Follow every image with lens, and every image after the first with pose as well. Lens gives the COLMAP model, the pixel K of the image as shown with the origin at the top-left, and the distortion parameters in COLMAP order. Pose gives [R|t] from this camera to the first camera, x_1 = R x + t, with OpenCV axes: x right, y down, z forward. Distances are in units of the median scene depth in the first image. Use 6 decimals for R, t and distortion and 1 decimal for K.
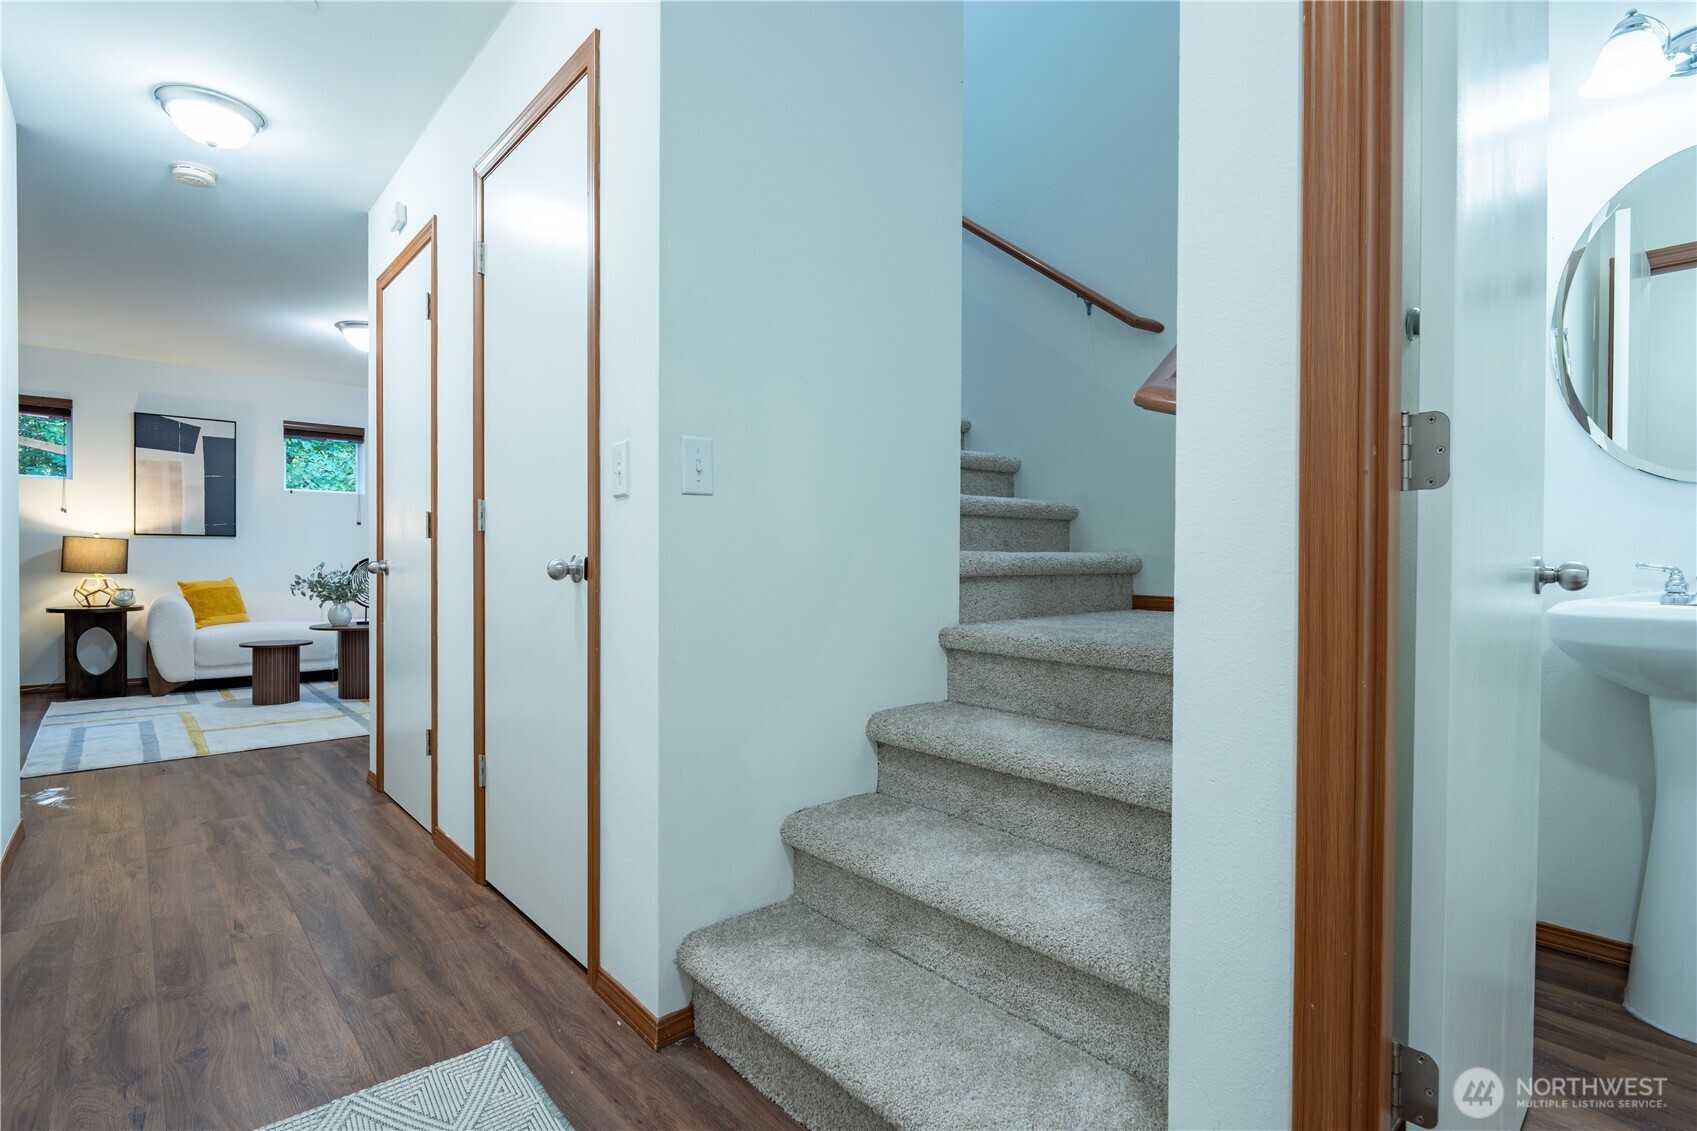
lens RADIAL K [[790.1, 0, 843.0], [0, 790.1, 579.9], [0, 0, 1]] dist [-0.004189, -0.001598]
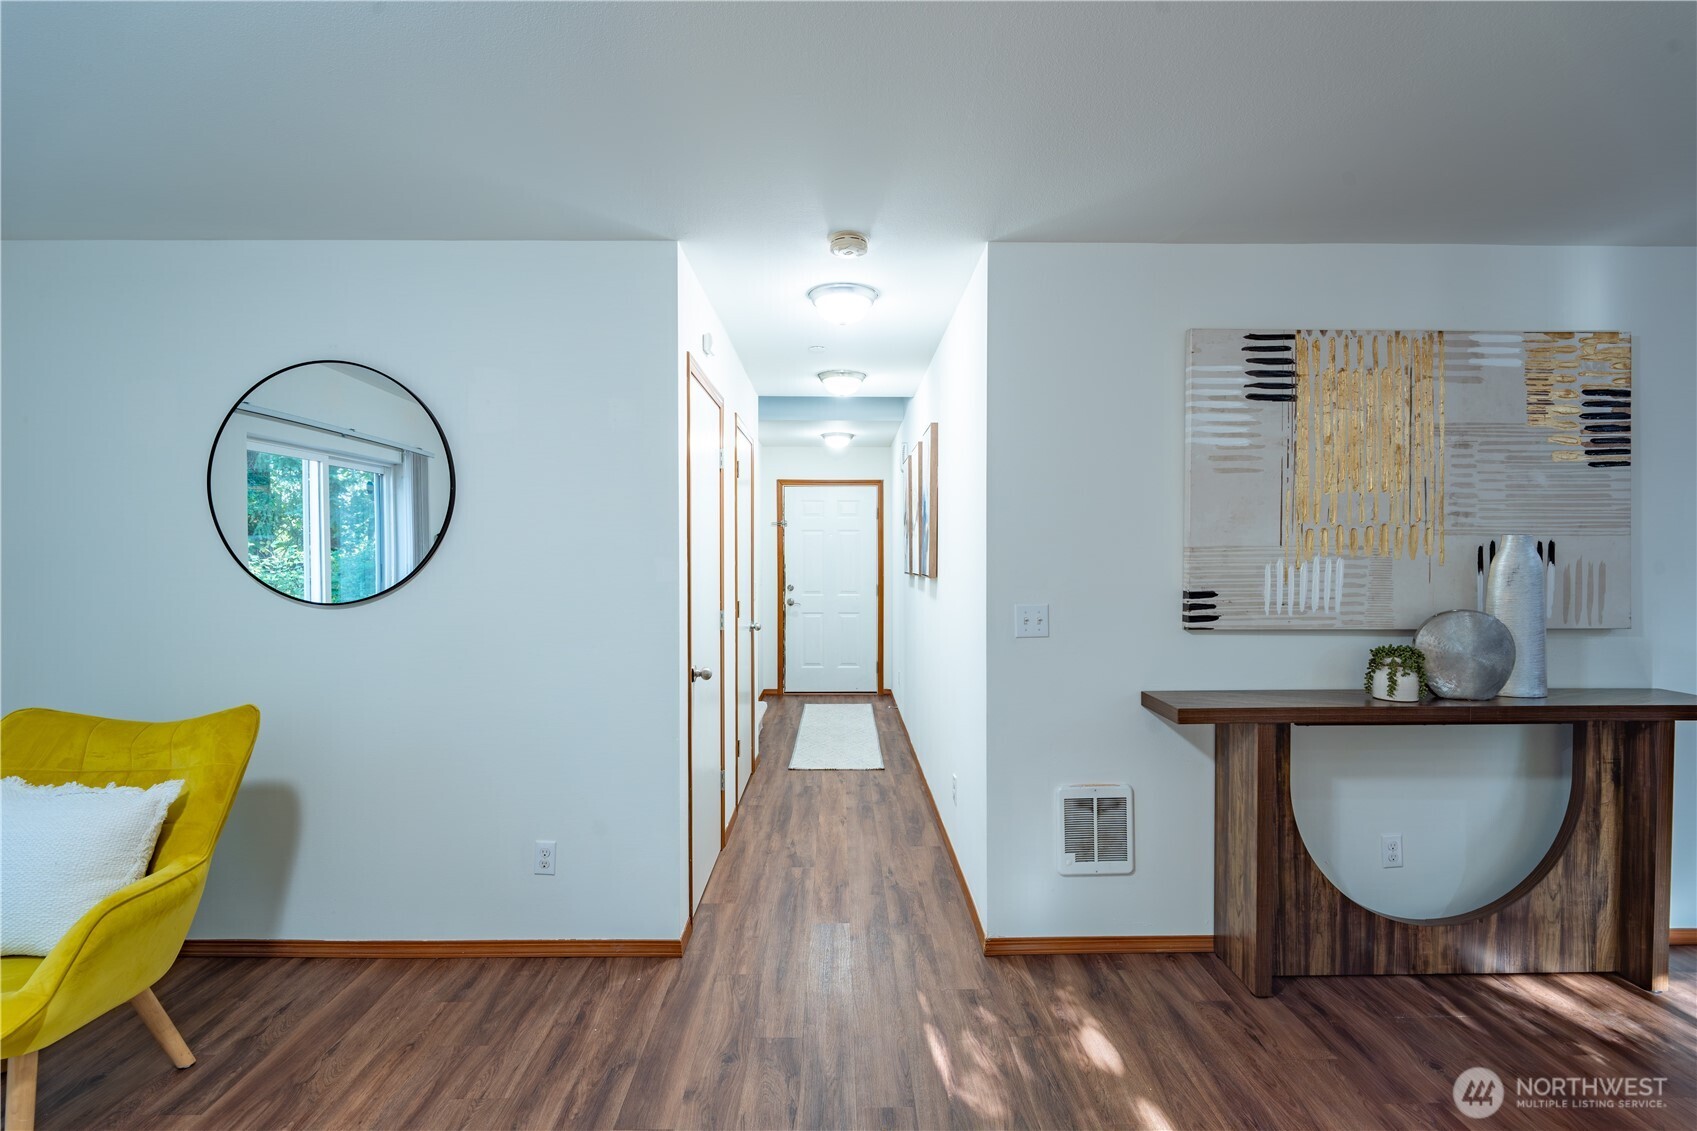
lens RADIAL K [[785.0, 0, 849.9], [0, 785.0, 565.5], [0, 0, 1]] dist [-0.001803, -0.002033]
pose [[-0.749121, -0.013684, 0.662292, -1.502141], [0.011522, 0.999366, 0.033681, -0.196278], [-0.662333, 0.032862, -0.748489, 1.763981]]
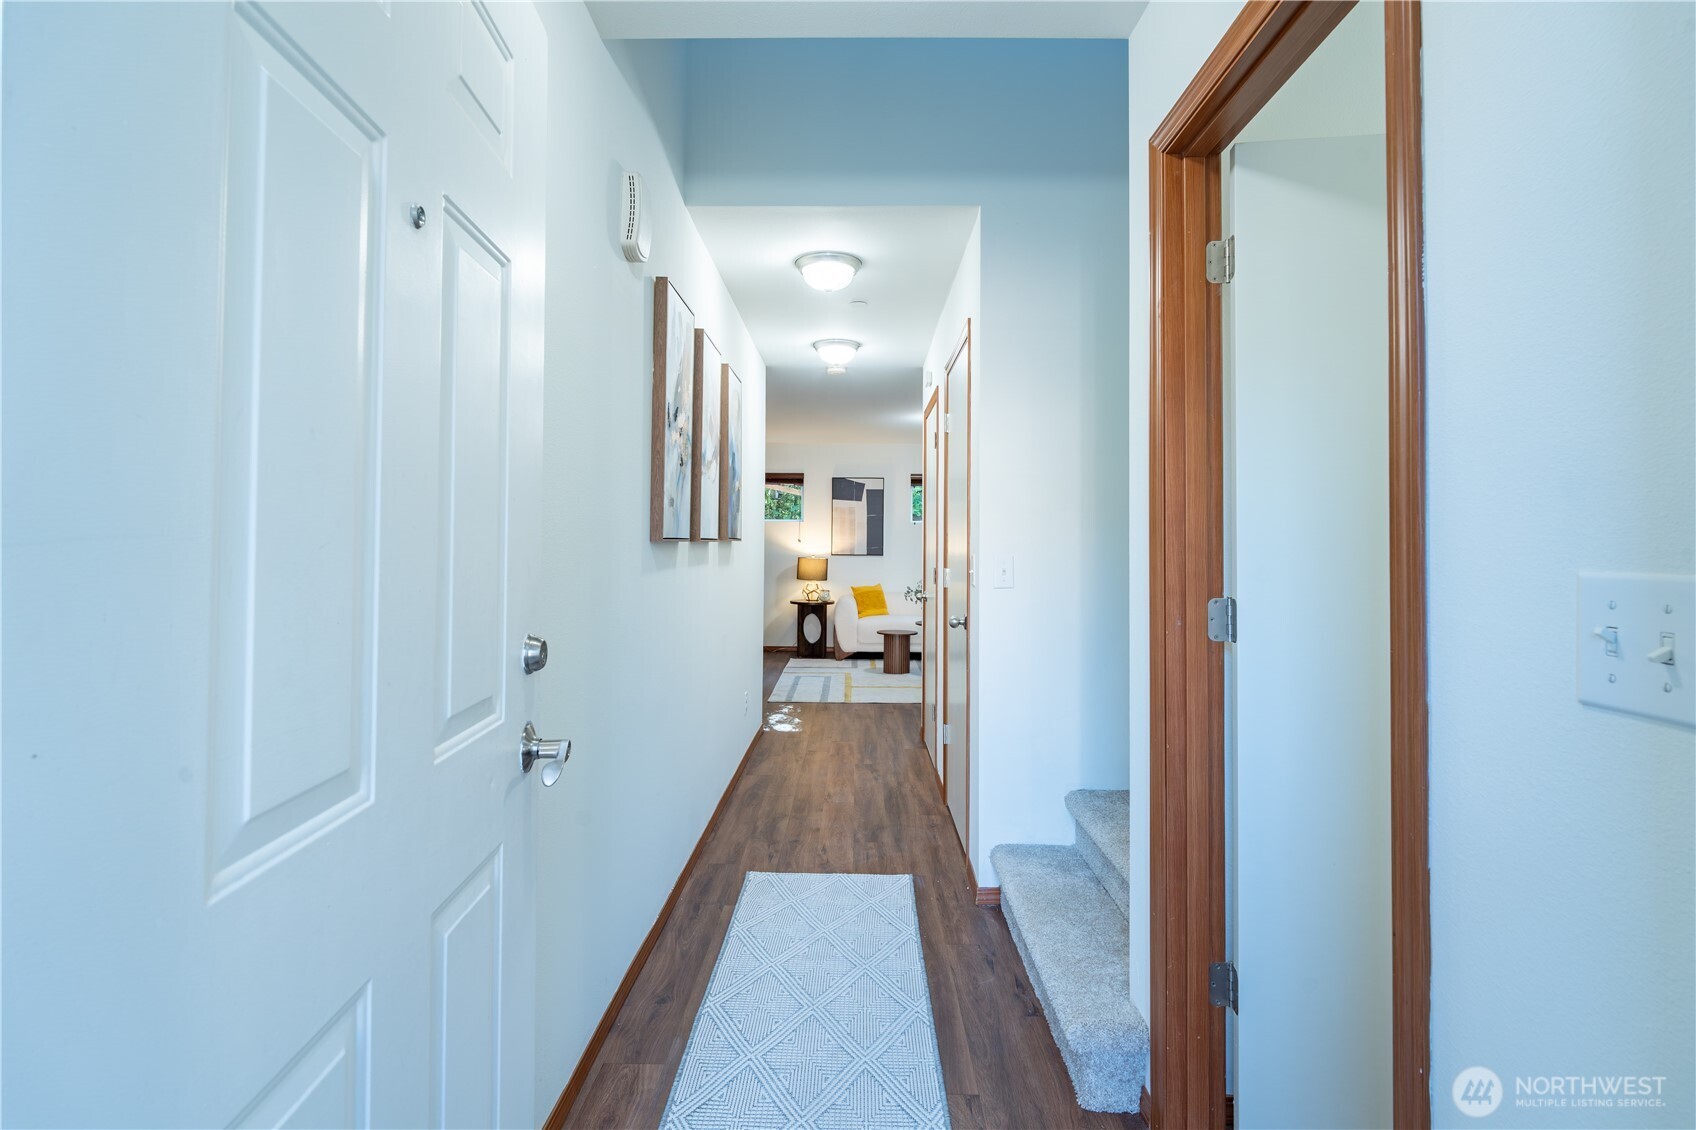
lens RADIAL K [[784.6, 0, 849.4], [0, 784.6, 565.0], [0, 0, 1]] dist [-0.001803, -0.002033]
pose [[0.734586, 0.012211, -0.678405, 0.394869], [-0.015089, 0.999885, 0.001658, -0.087069], [0.678347, 0.009018, 0.734686, -0.263250]]
